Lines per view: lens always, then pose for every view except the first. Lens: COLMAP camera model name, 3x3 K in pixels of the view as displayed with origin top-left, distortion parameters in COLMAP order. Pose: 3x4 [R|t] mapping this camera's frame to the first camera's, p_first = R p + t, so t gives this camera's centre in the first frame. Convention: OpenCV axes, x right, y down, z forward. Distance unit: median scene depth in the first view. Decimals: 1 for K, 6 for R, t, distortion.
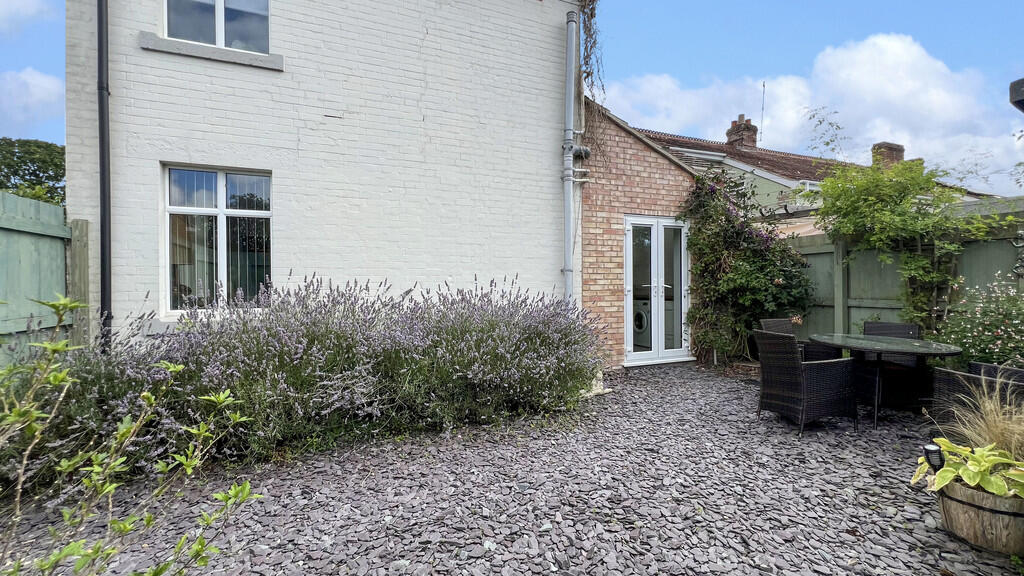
lens RADIAL K [[409.4, 0, 511.3], [0, 409.4, 287.9], [0, 0, 1]] dist [0.001255, 0.000001]
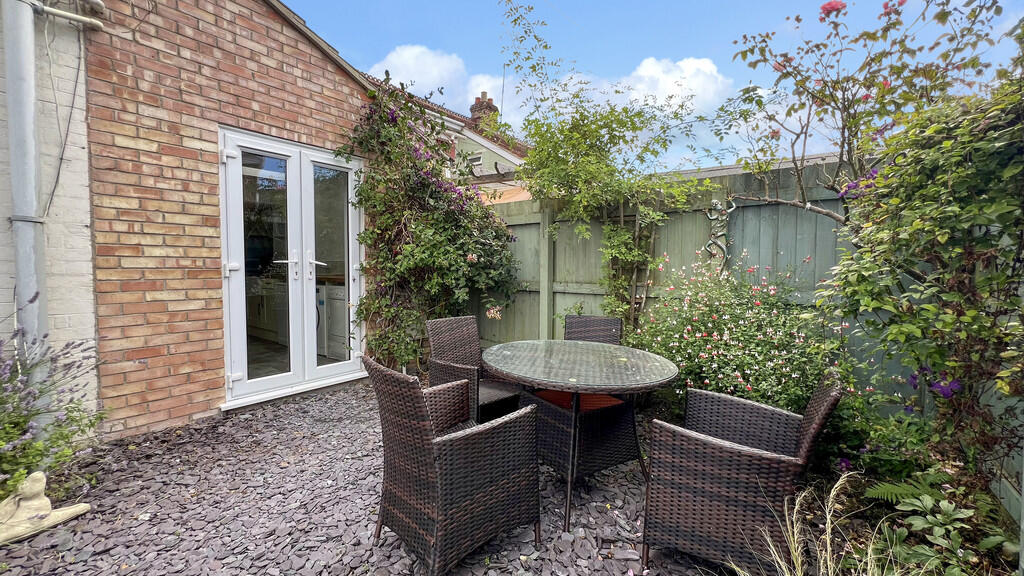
lens RADIAL K [[409.4, 0, 512.1], [0, 409.4, 286.8], [0, 0, 1]] dist [0.001255, 0.000001]
pose [[0.853217, -0.011783, 0.521423, 0.324814], [-0.011919, 0.999043, 0.042081, 0.002398], [-0.521420, -0.042119, 0.852260, 0.349874]]
